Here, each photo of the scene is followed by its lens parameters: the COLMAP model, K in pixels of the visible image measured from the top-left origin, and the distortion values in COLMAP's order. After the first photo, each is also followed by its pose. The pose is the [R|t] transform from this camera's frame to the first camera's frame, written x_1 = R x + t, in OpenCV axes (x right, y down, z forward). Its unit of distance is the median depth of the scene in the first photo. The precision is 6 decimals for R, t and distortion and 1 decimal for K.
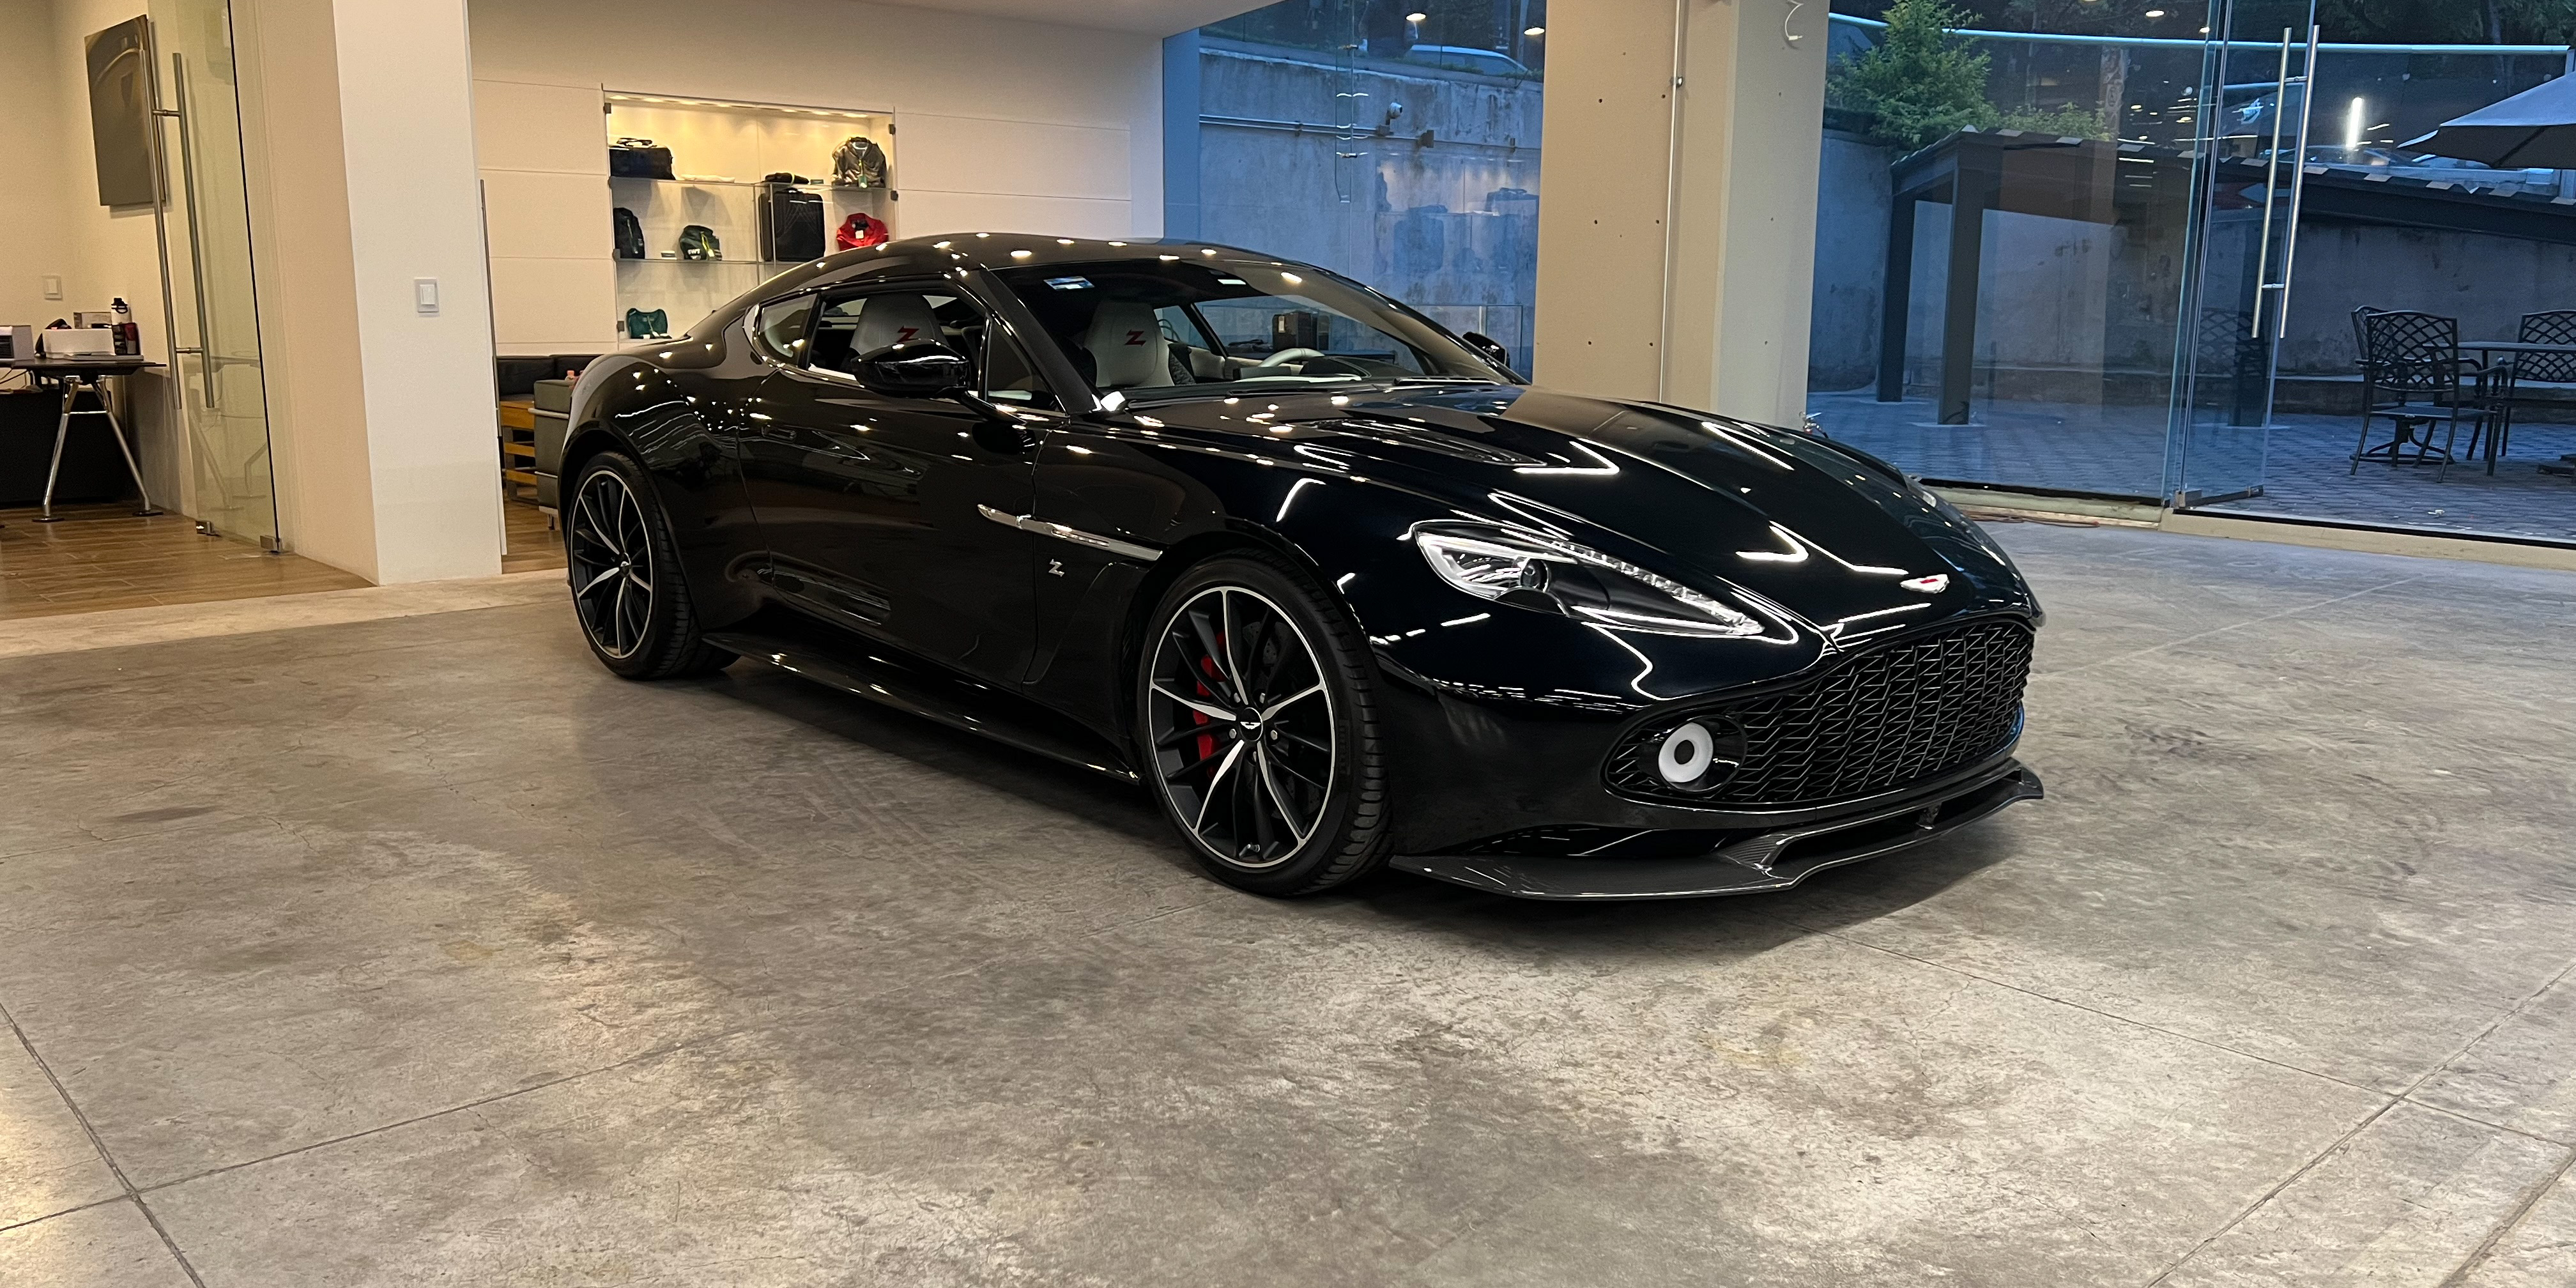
lens RADIAL K [[1903.1, 0, 1253.5], [0, 1903.1, 641.3], [0, 0, 1]] dist [0.152459, -0.351242]
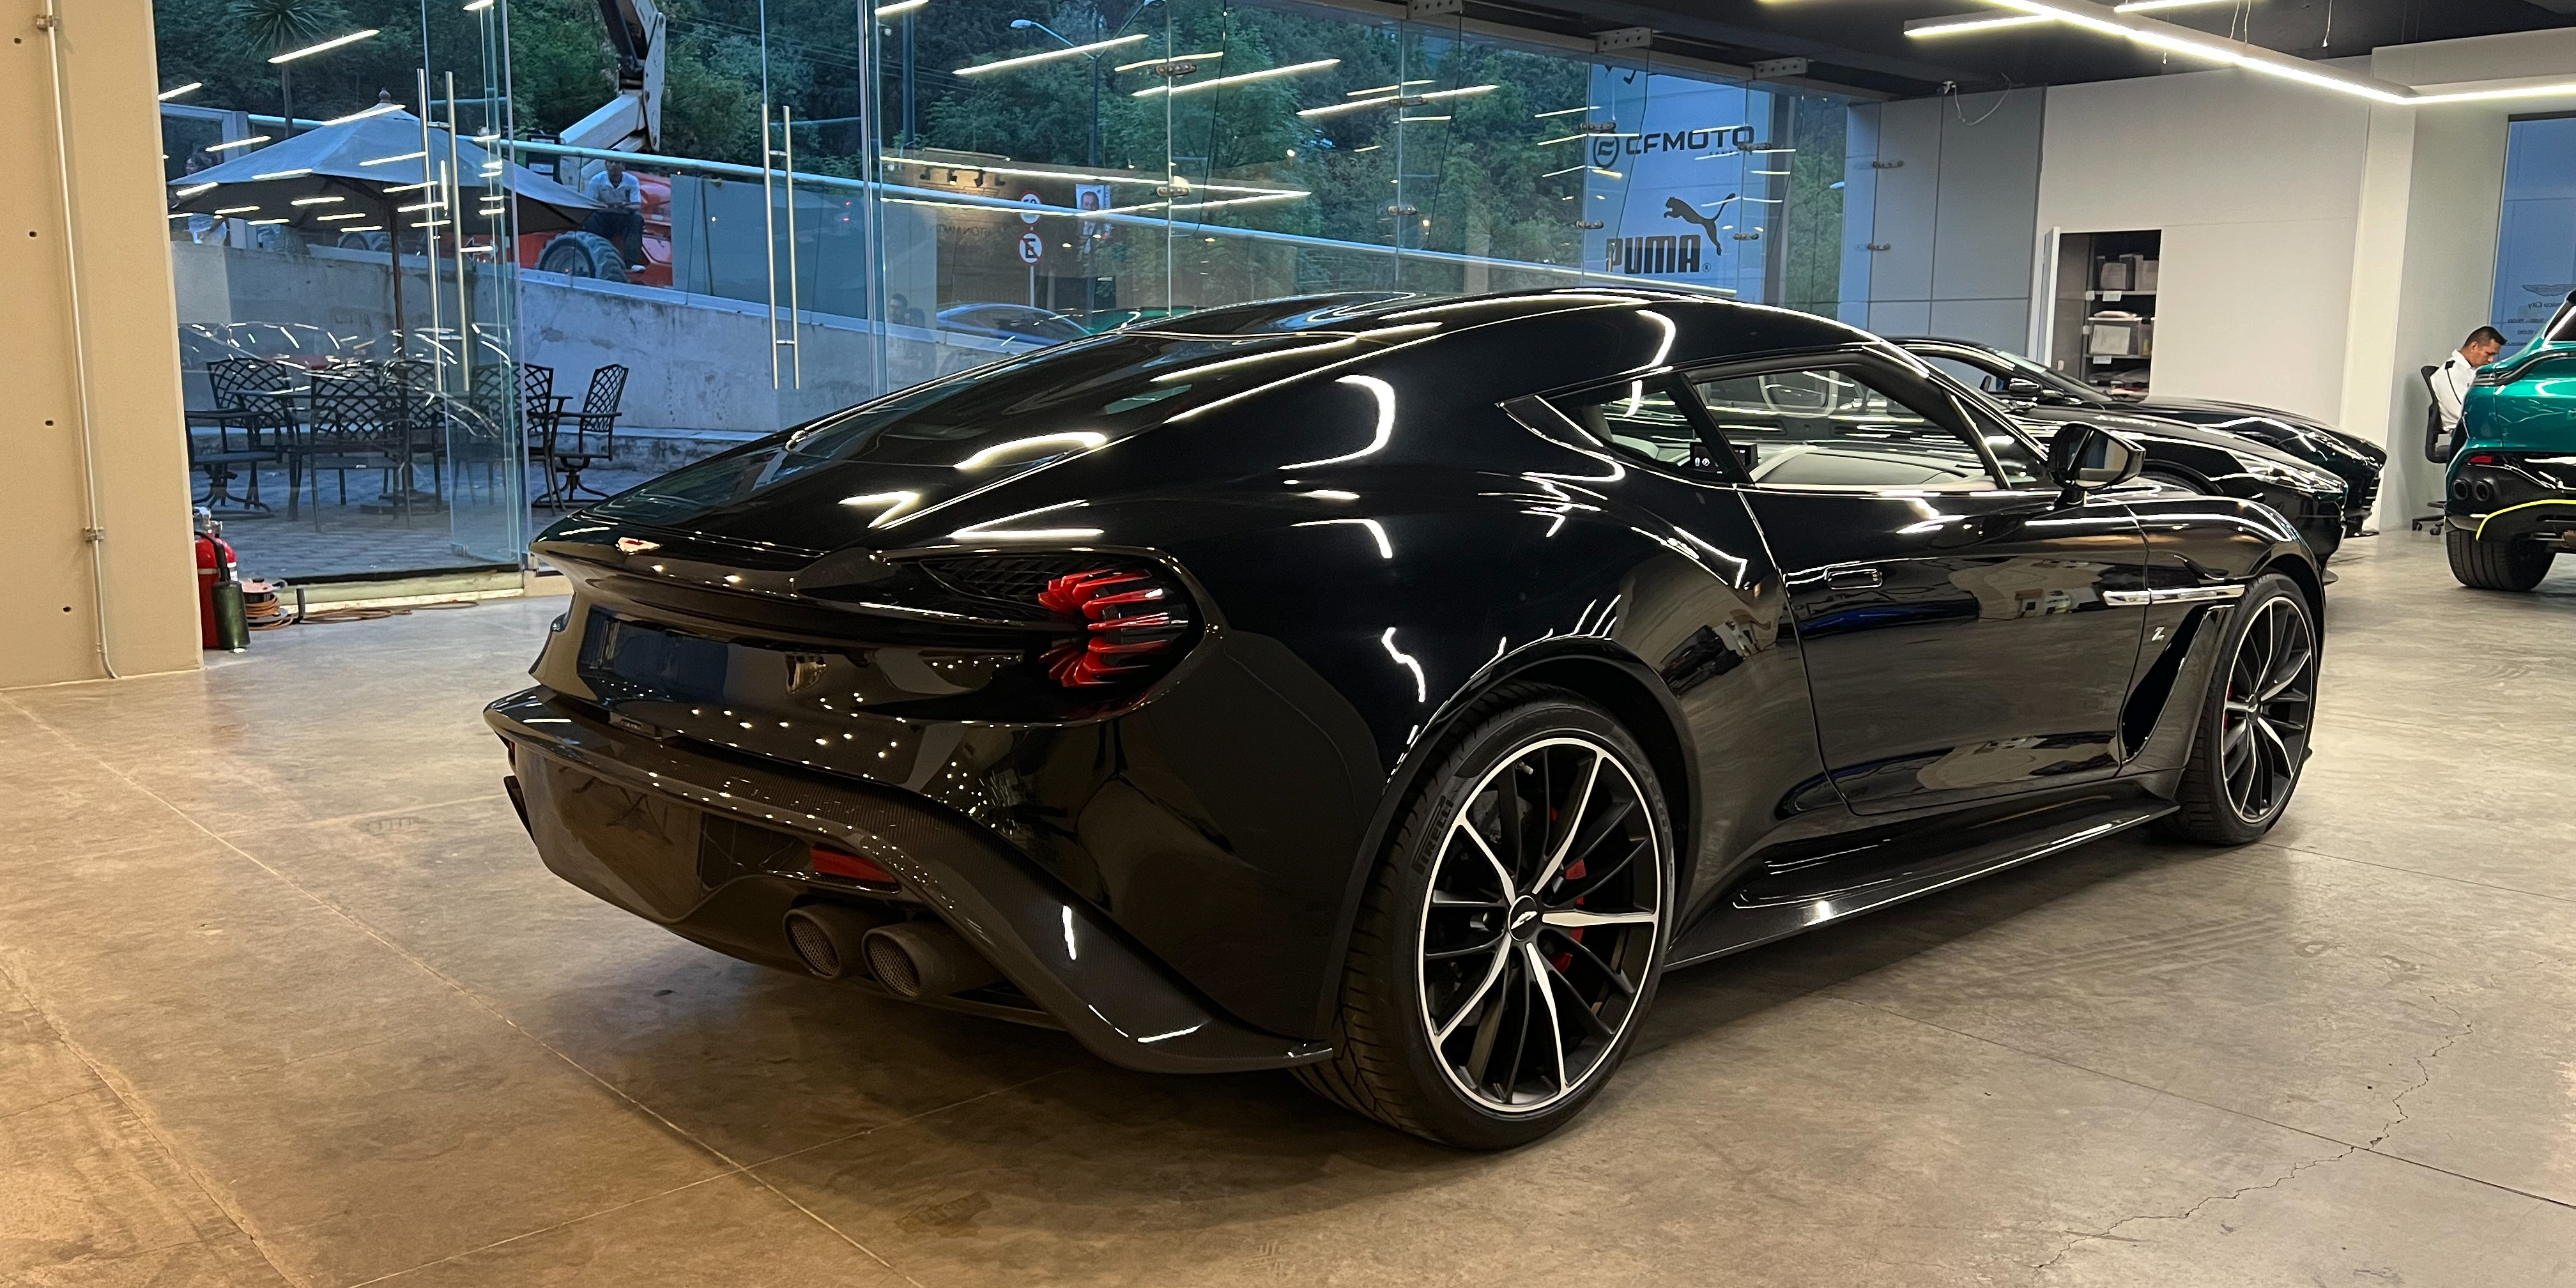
lens RADIAL K [[1981.0, 0, 1272.8], [0, 1981.0, 642.9], [0, 0, 1]] dist [0.079347, -0.130242]
pose [[-0.026427, -0.151645, 0.988082, -1.237709], [0.170127, 0.973325, 0.153930, -0.301033], [-0.985068, 0.172167, 0.000077, 1.575709]]
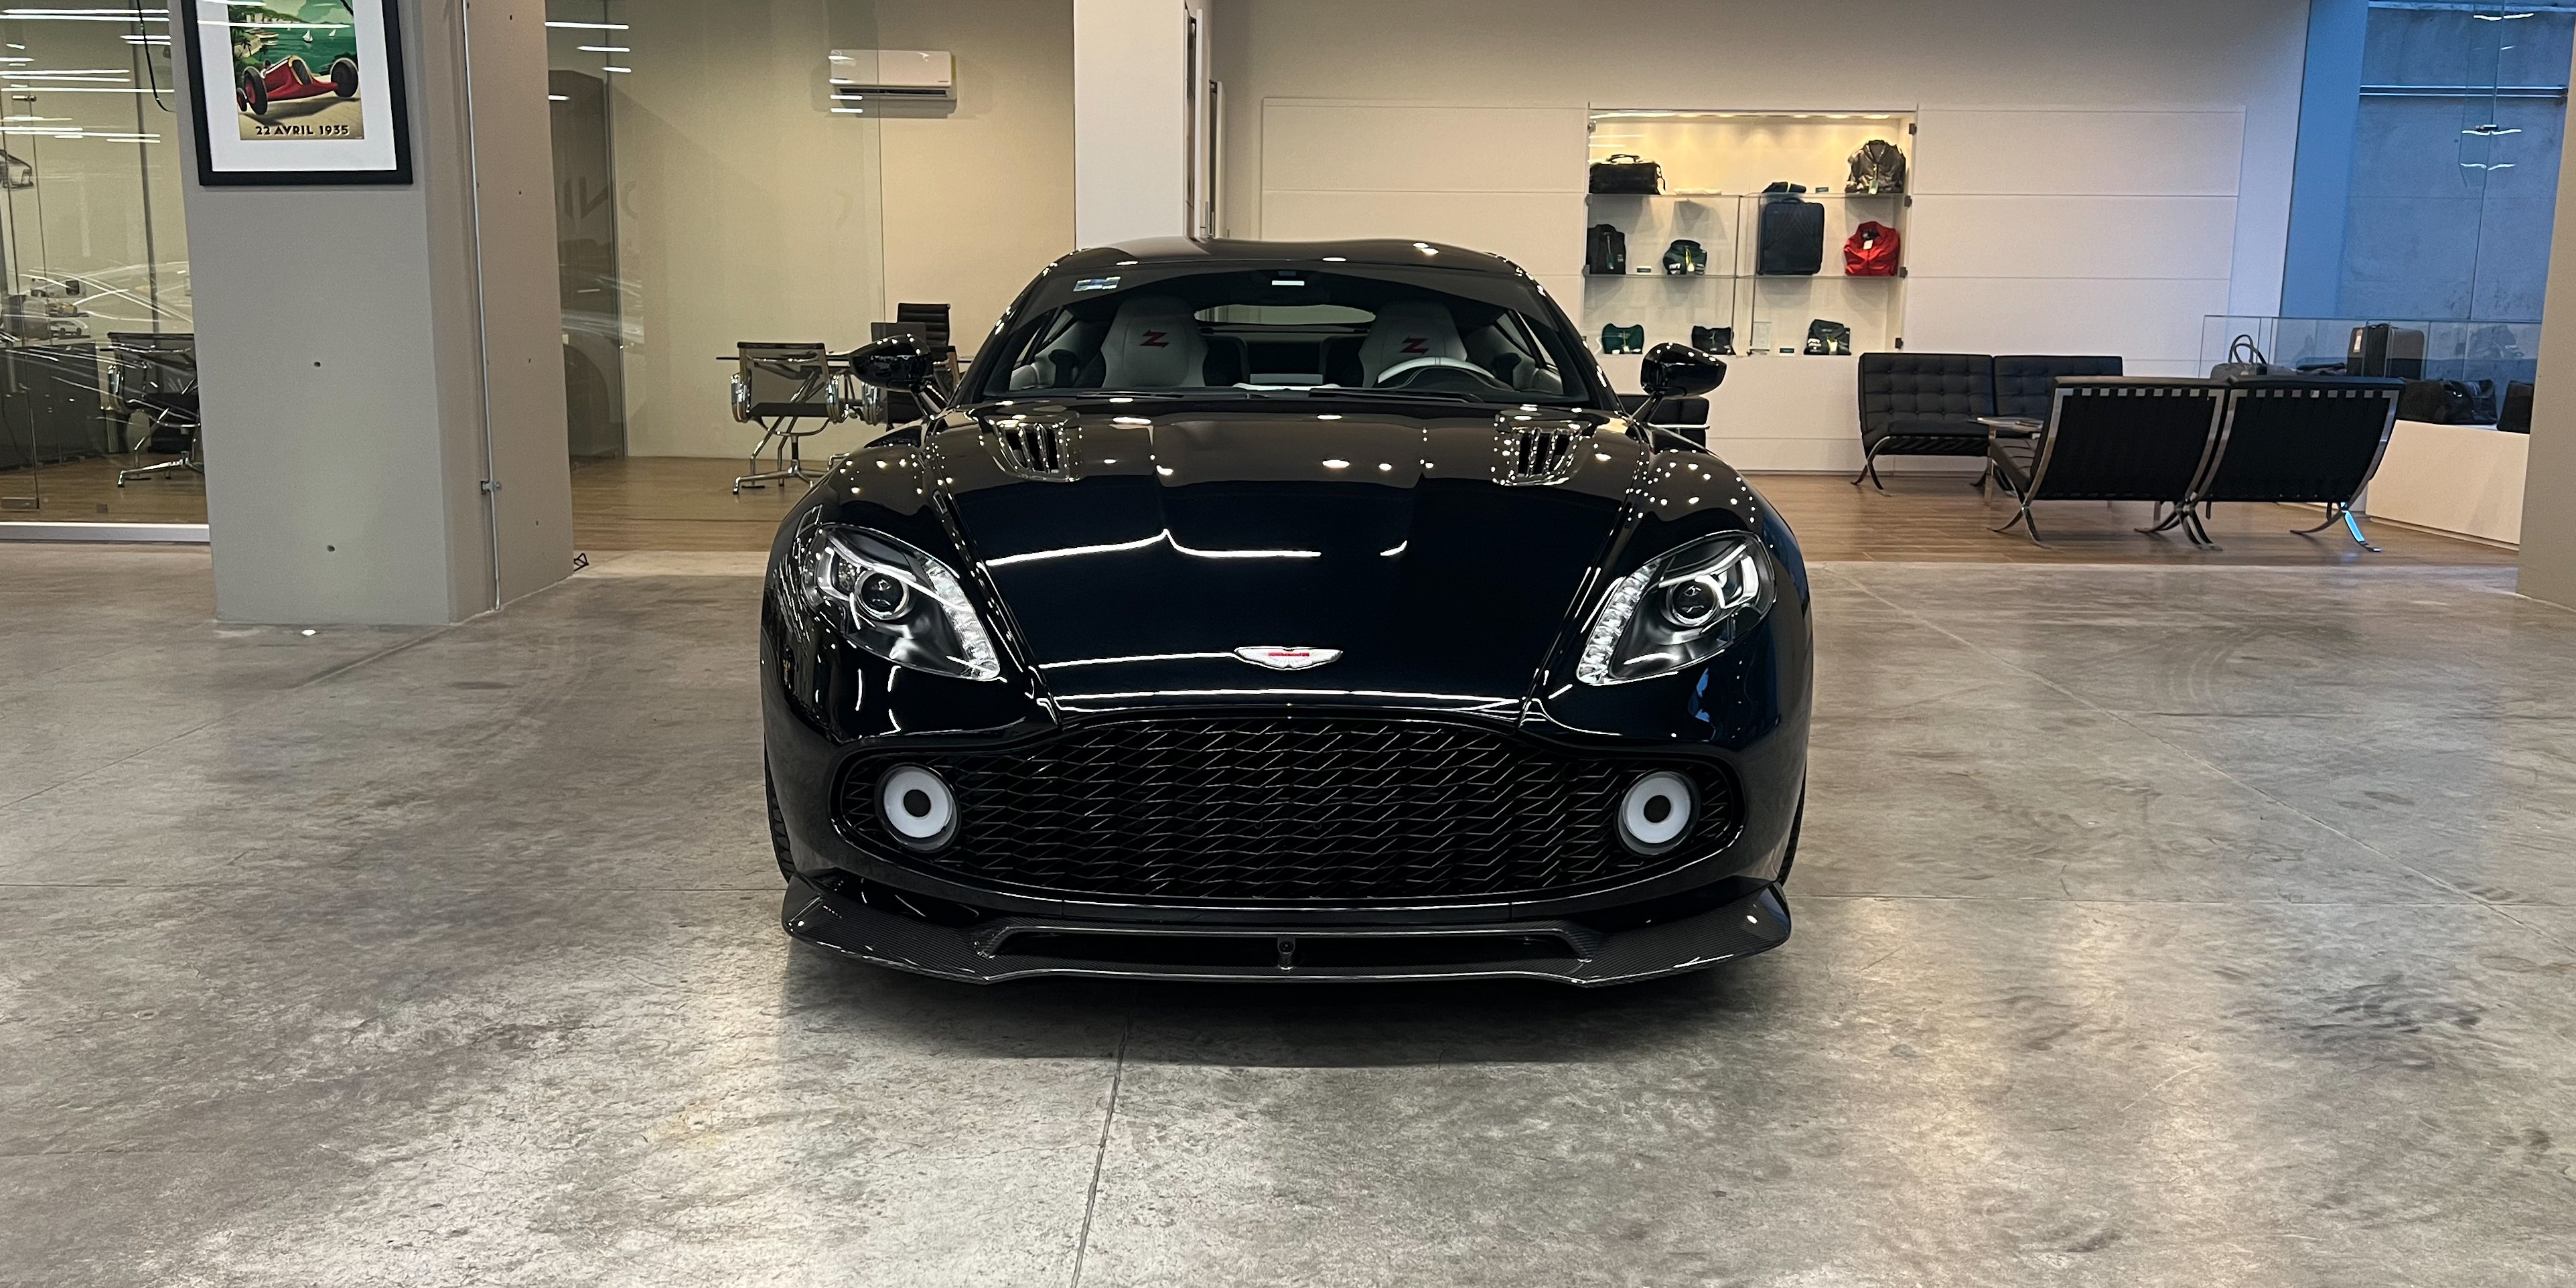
lens RADIAL K [[1981.0, 0, 1272.8], [0, 1981.0, 642.9], [0, 0, 1]] dist [0.079347, -0.130242]
pose [[0.746882, 0.116438, -0.654683, 0.813691], [-0.127230, 0.991383, 0.031173, -0.055950], [0.652671, 0.060013, 0.755261, 0.363063]]
